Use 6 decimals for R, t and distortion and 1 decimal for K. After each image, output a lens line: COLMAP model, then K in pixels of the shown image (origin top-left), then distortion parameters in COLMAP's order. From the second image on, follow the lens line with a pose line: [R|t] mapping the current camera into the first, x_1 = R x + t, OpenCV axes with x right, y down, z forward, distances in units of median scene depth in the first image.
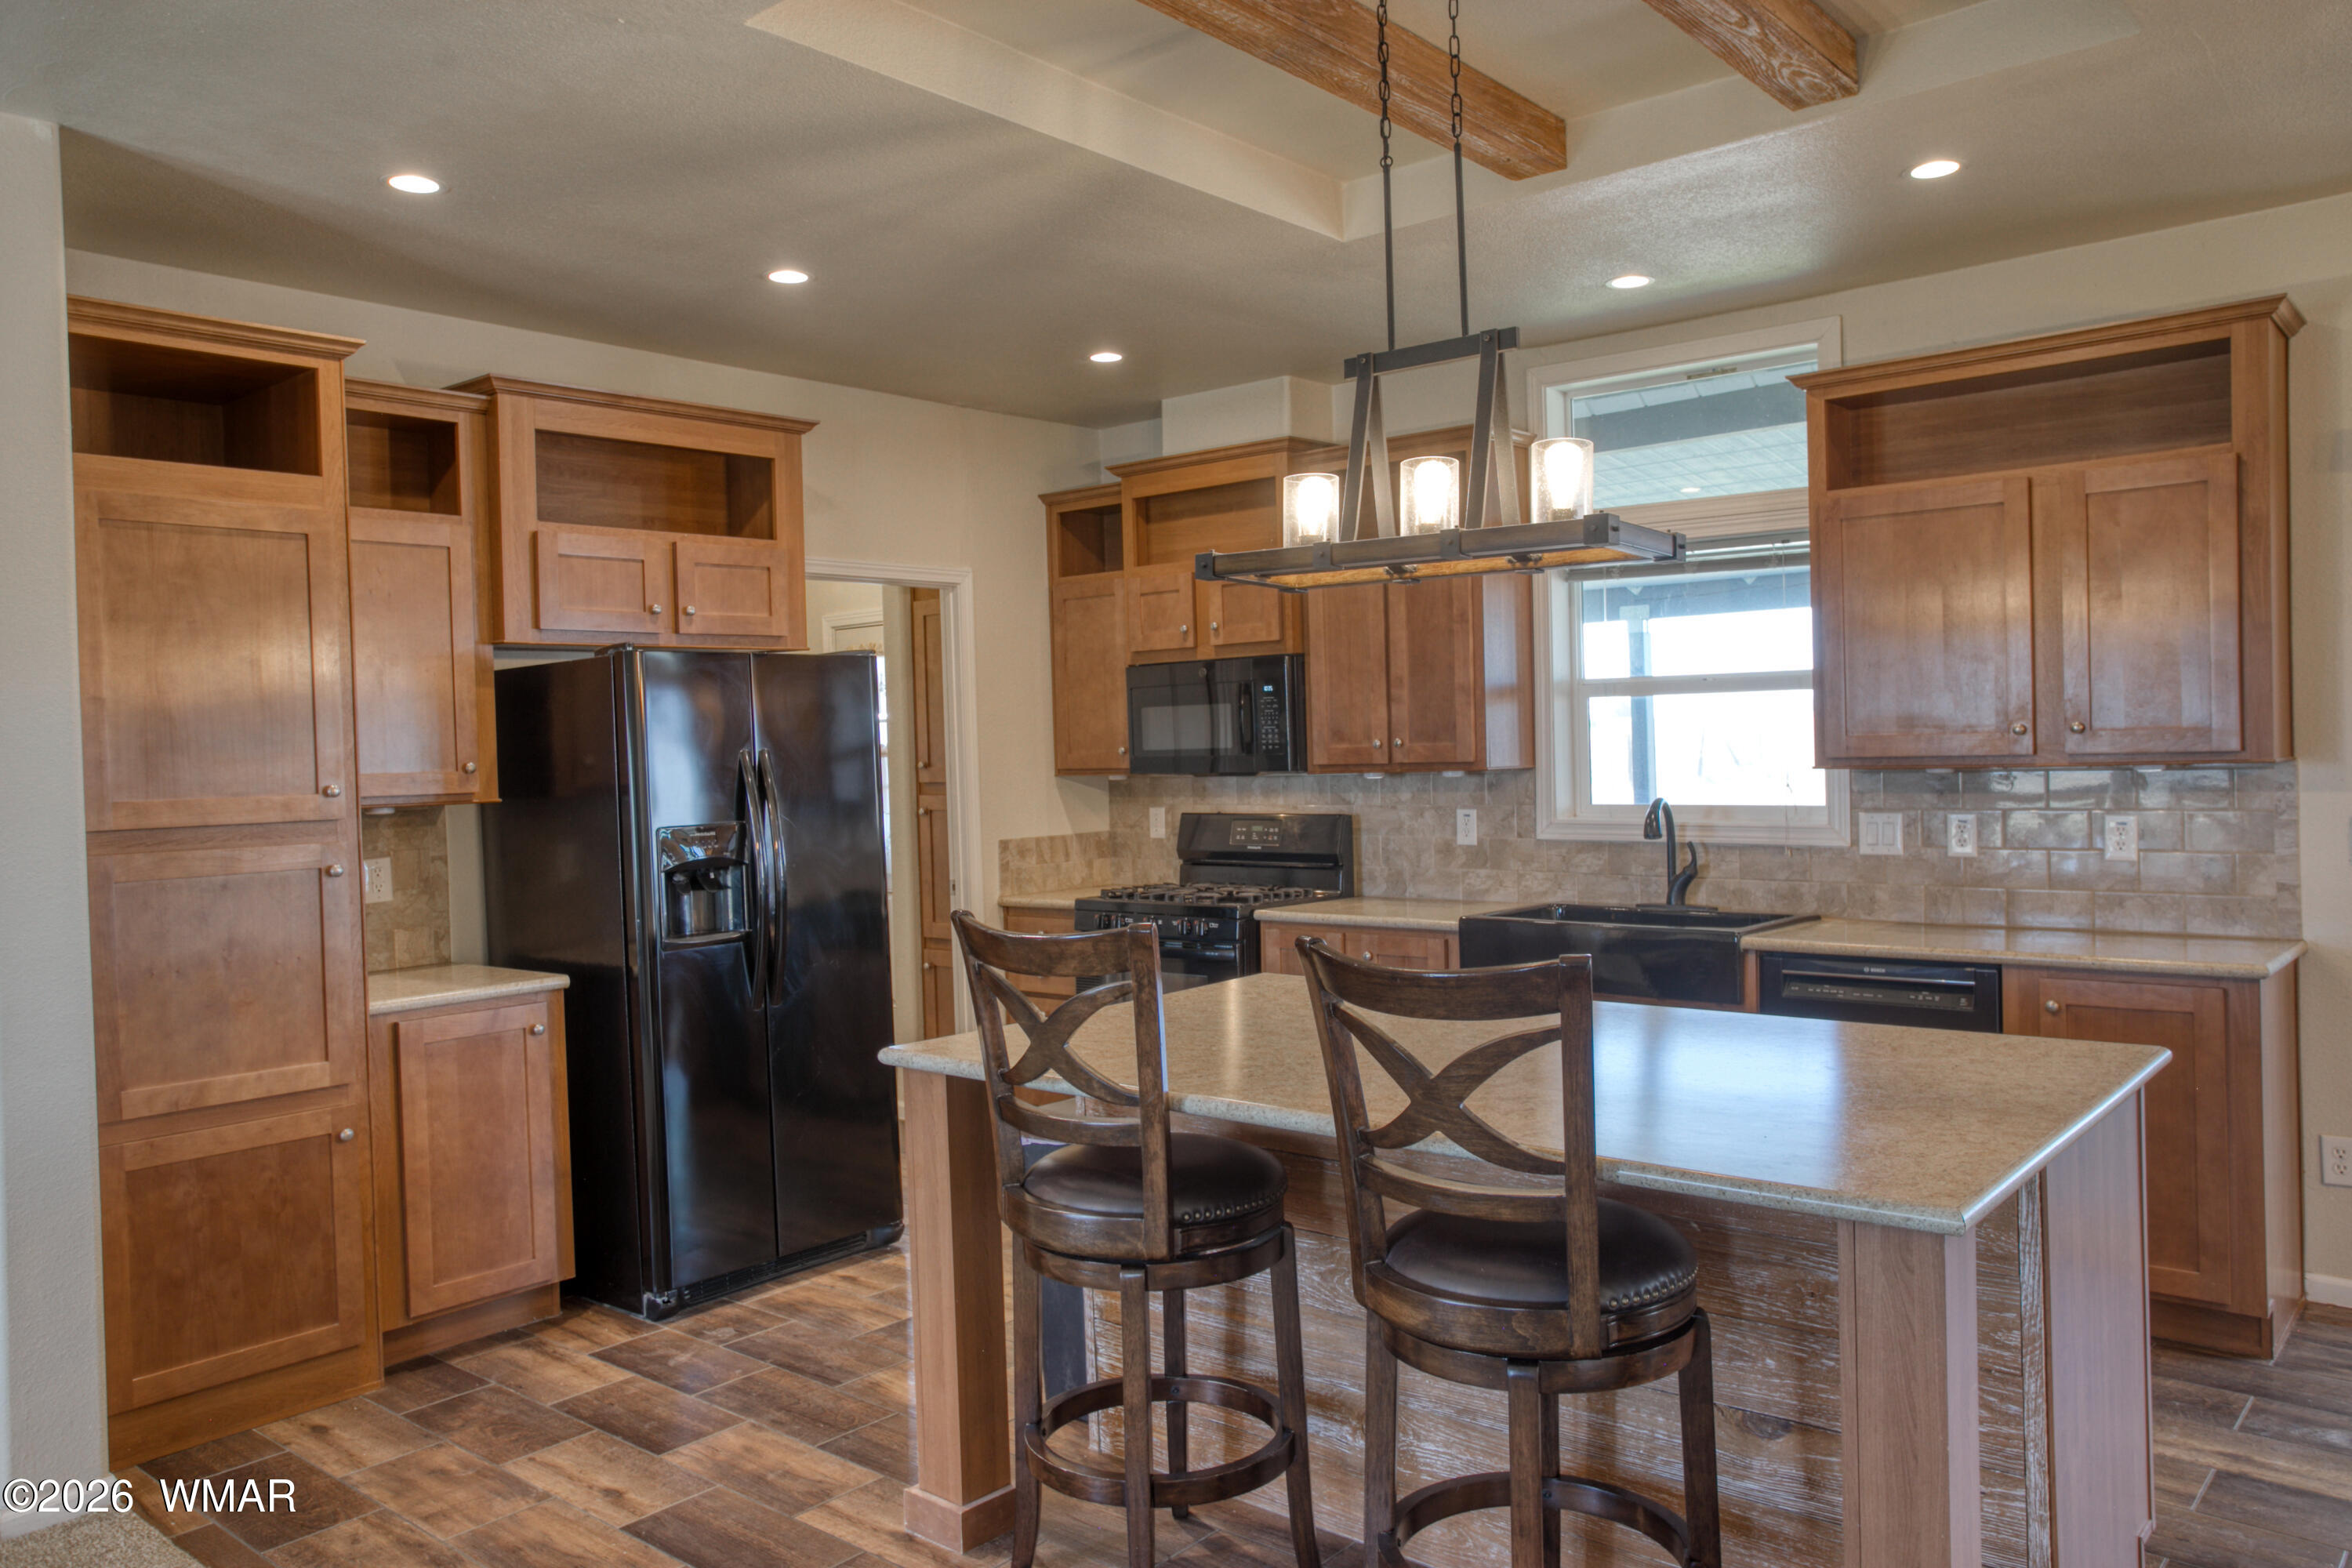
lens RADIAL K [[1702.0, 0, 1176.0], [0, 1702.0, 784.0], [0, 0, 1]] dist [0.029679, 0.000945]
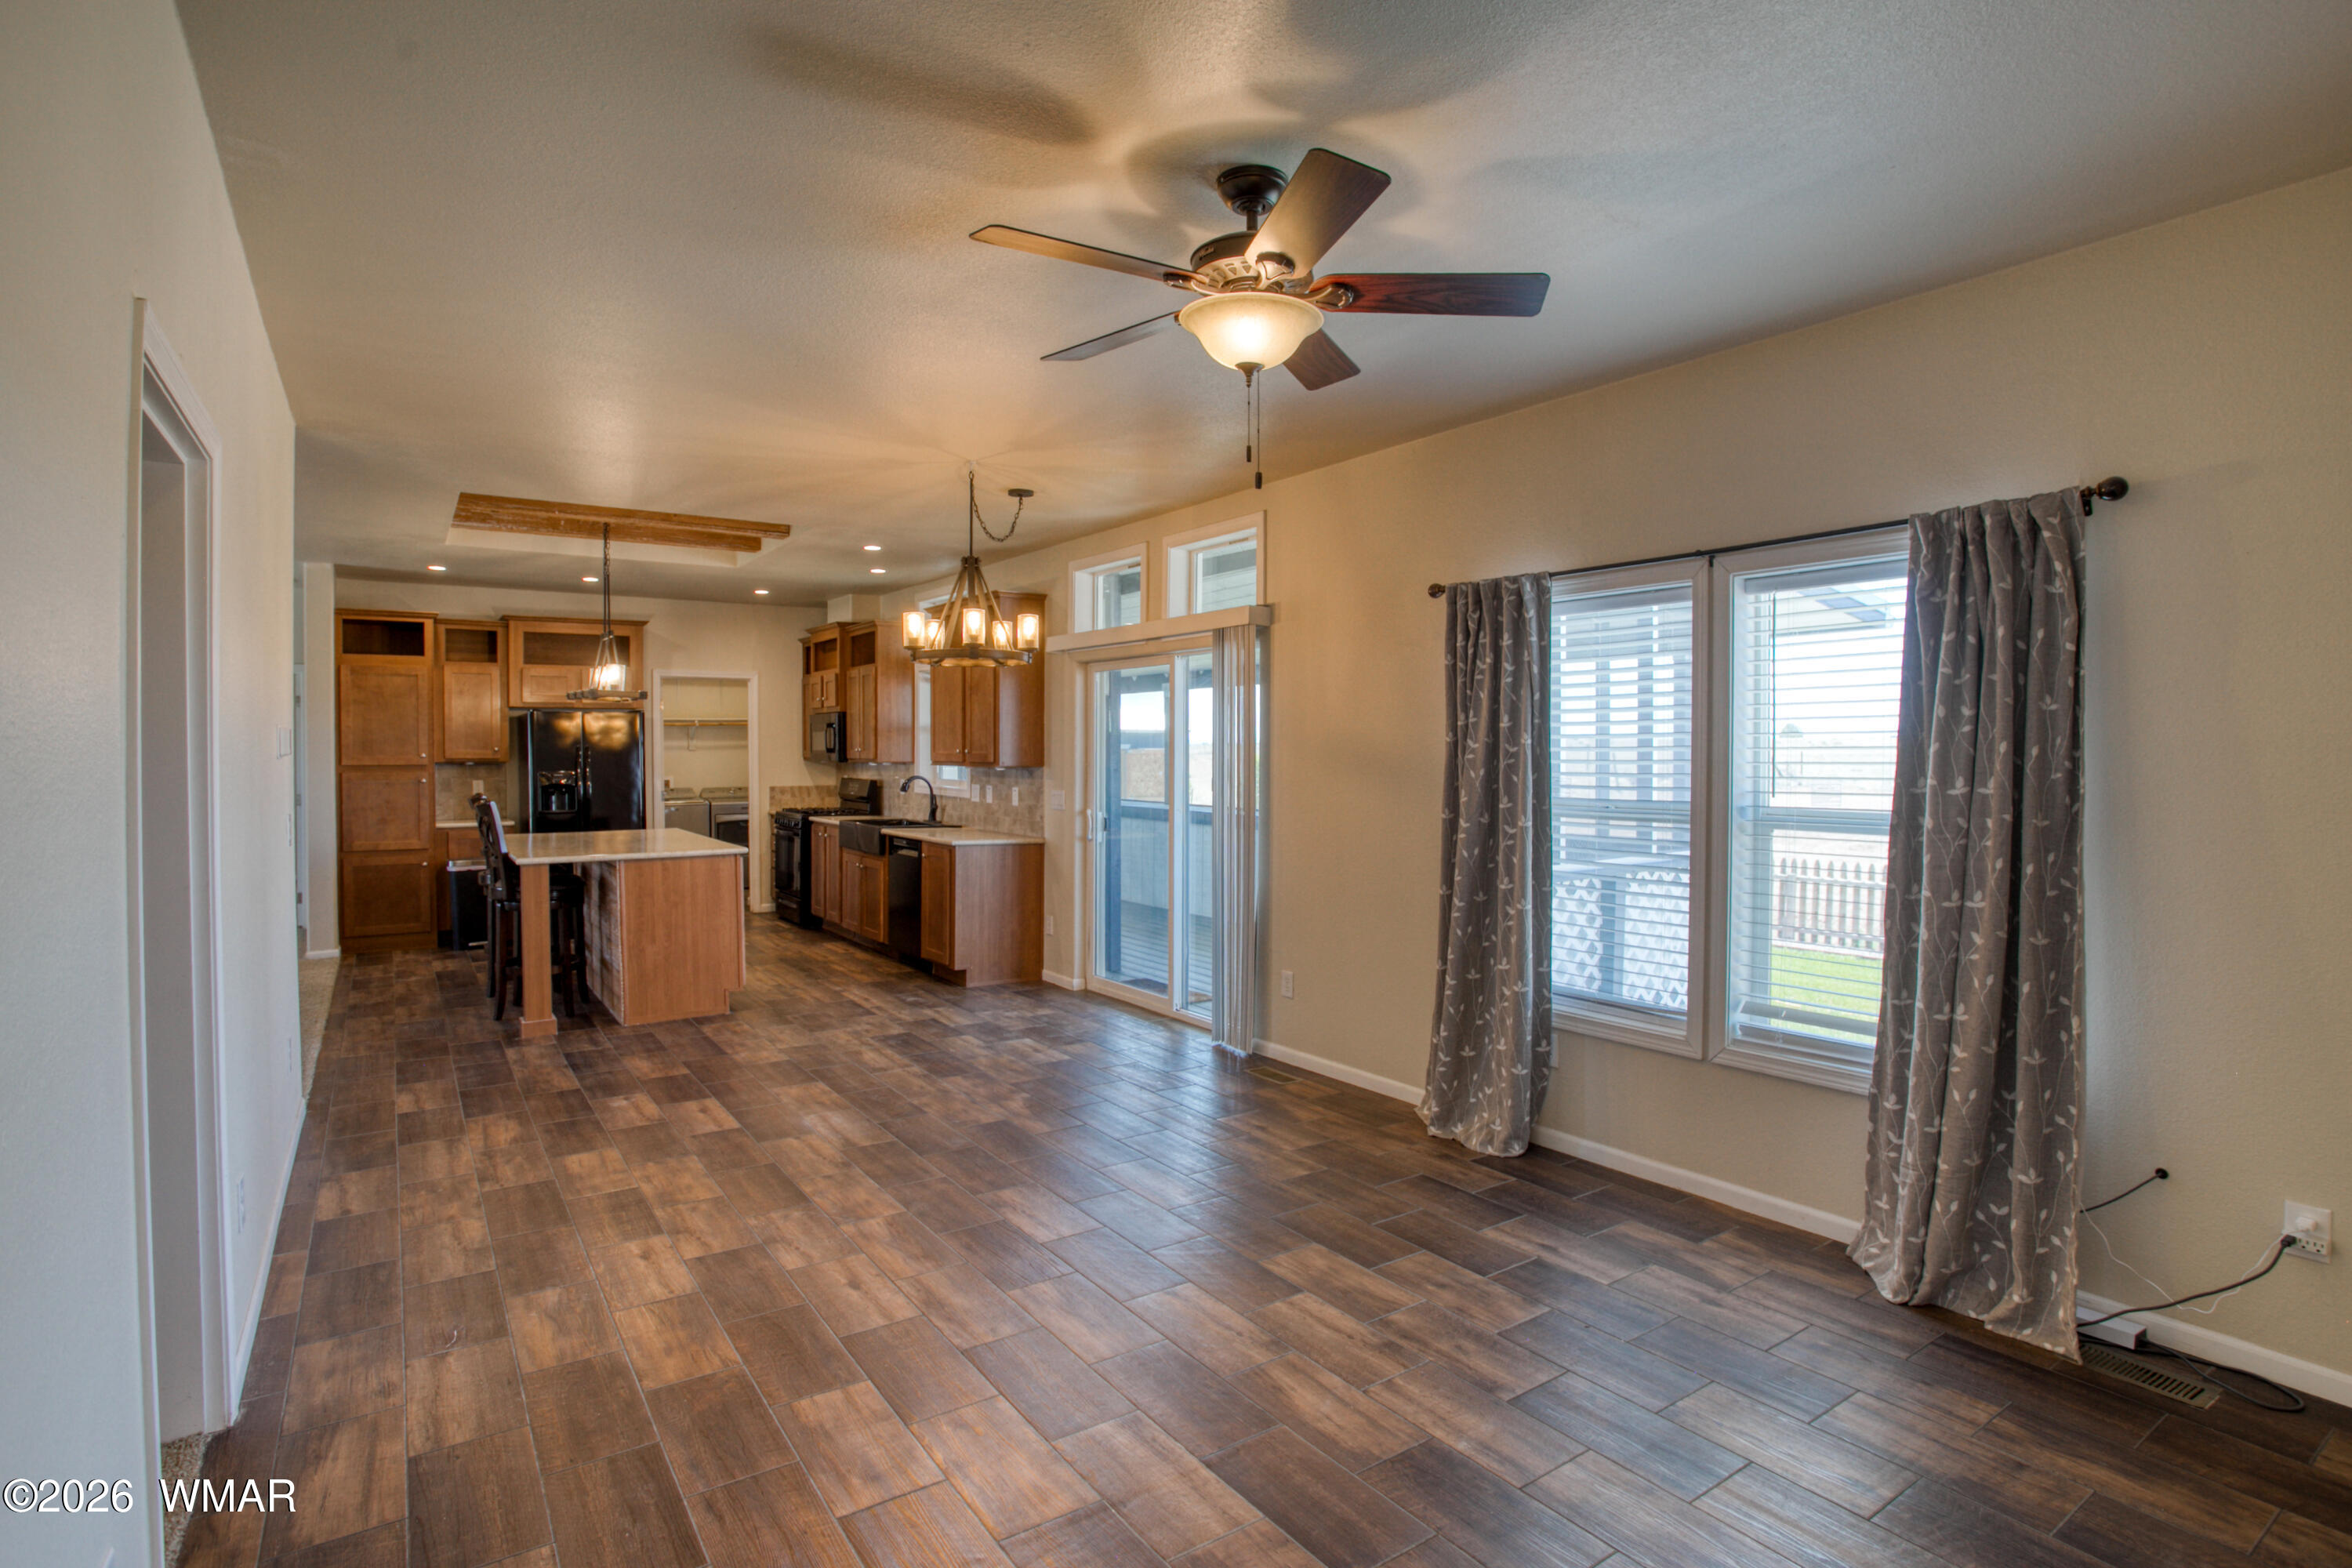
lens RADIAL K [[1175.5, 0, 1176.0], [0, 1175.5, 784.0], [0, 0, 1]] dist [-0.058965, 0.001337]
pose [[0.964957, 0.038660, -0.259545, 1.284458], [-0.035772, 0.999234, 0.015841, -0.024643], [0.259959, -0.006001, 0.965601, -0.622655]]
